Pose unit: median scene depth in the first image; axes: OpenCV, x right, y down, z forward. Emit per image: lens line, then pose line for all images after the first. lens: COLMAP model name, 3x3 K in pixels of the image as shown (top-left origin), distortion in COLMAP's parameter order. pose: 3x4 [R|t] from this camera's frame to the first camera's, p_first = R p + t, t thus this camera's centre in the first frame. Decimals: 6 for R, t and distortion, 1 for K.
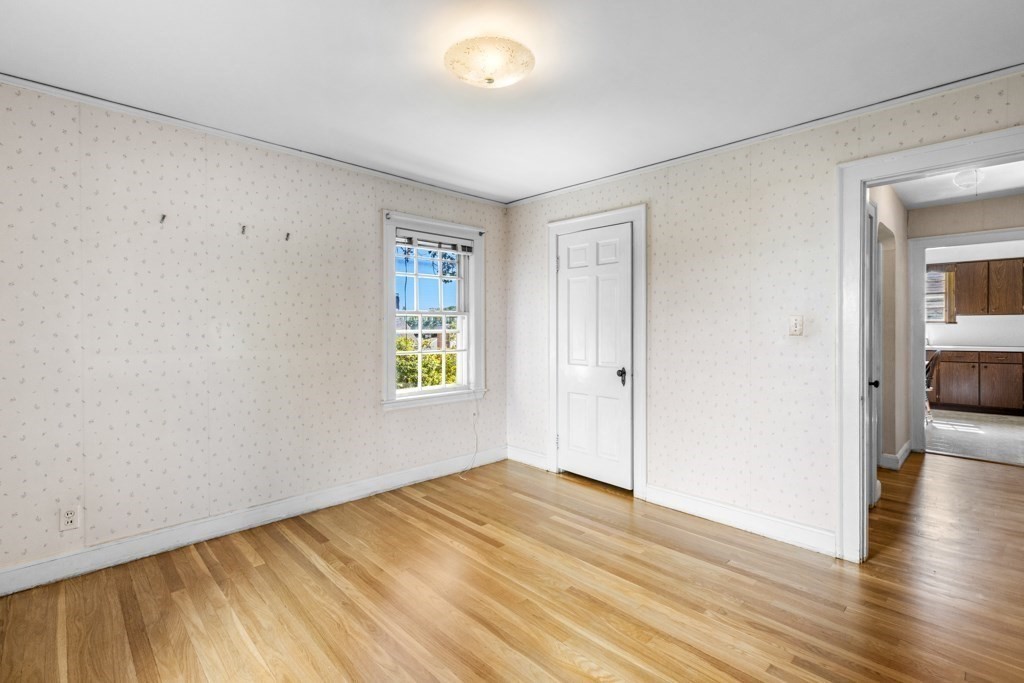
lens RADIAL K [[463.5, 0, 513.4], [0, 463.5, 329.2], [0, 0, 1]] dist [-0.002197, -0.000591]
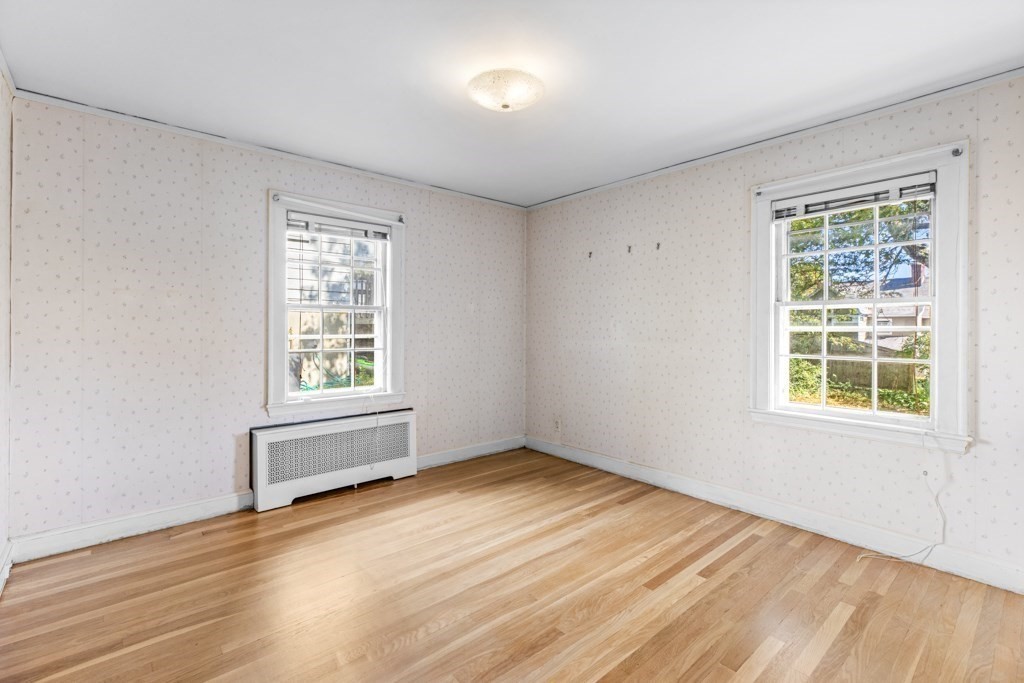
lens RADIAL K [[463.5, 0, 513.4], [0, 463.5, 329.2], [0, 0, 1]] dist [-0.002197, -0.000591]
pose [[-0.060191, 0.006879, -0.998163, 0.729759], [-0.005123, 0.999961, 0.007200, 0.003343], [0.998174, 0.005547, -0.060153, 0.730351]]
